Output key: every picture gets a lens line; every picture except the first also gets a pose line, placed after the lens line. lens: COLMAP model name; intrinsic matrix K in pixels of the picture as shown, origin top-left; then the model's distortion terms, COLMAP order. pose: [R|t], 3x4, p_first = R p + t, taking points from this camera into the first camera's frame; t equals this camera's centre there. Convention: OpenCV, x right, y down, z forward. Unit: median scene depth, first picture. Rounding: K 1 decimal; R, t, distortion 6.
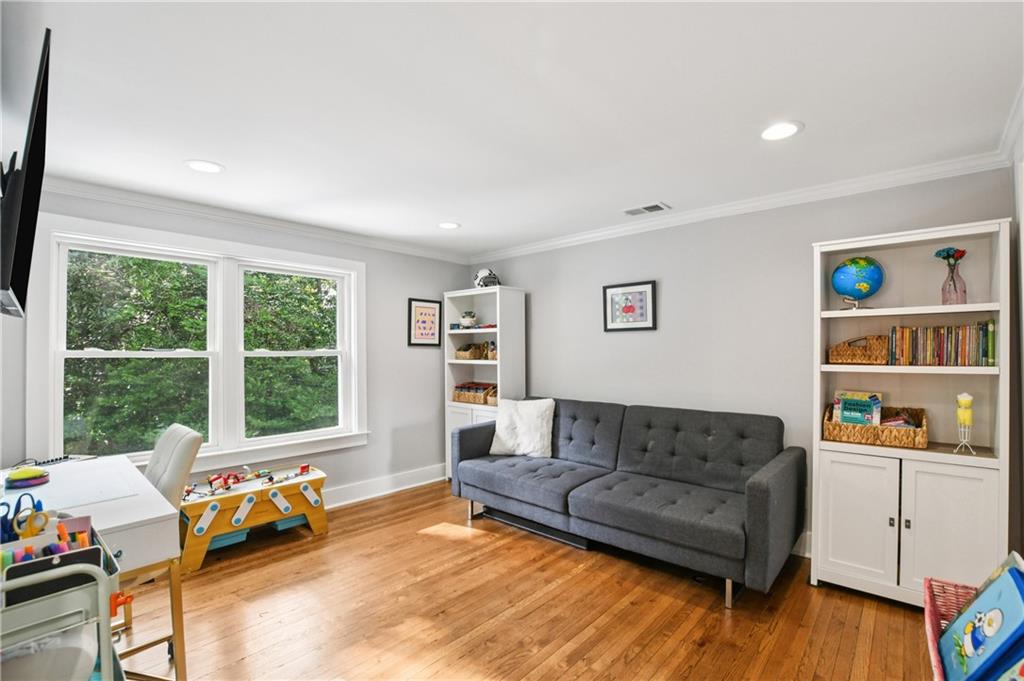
lens RADIAL K [[455.2, 0, 509.3], [0, 455.2, 344.3], [0, 0, 1]] dist [-0.024134, 0.000138]
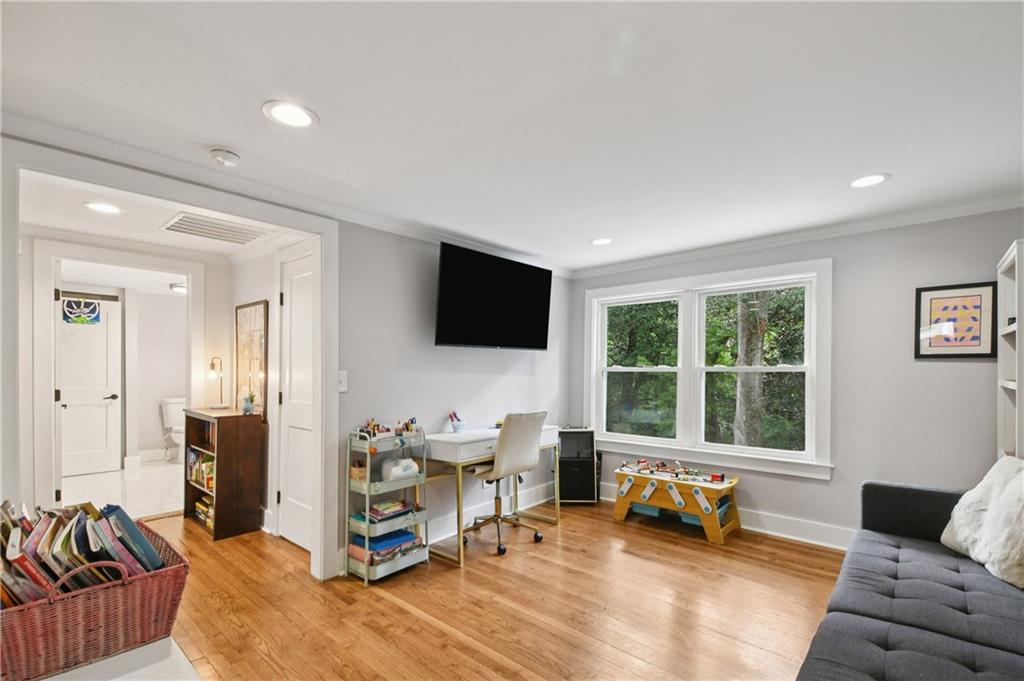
lens RADIAL K [[461.9, 0, 511.6], [0, 461.9, 368.6], [0, 0, 1]] dist [-0.000137, 0.000014]
pose [[0.020273, 0.003025, -0.999790, 0.607540], [0.020837, 0.999777, 0.003447, 0.004896], [0.999577, -0.020902, 0.020205, 0.491591]]
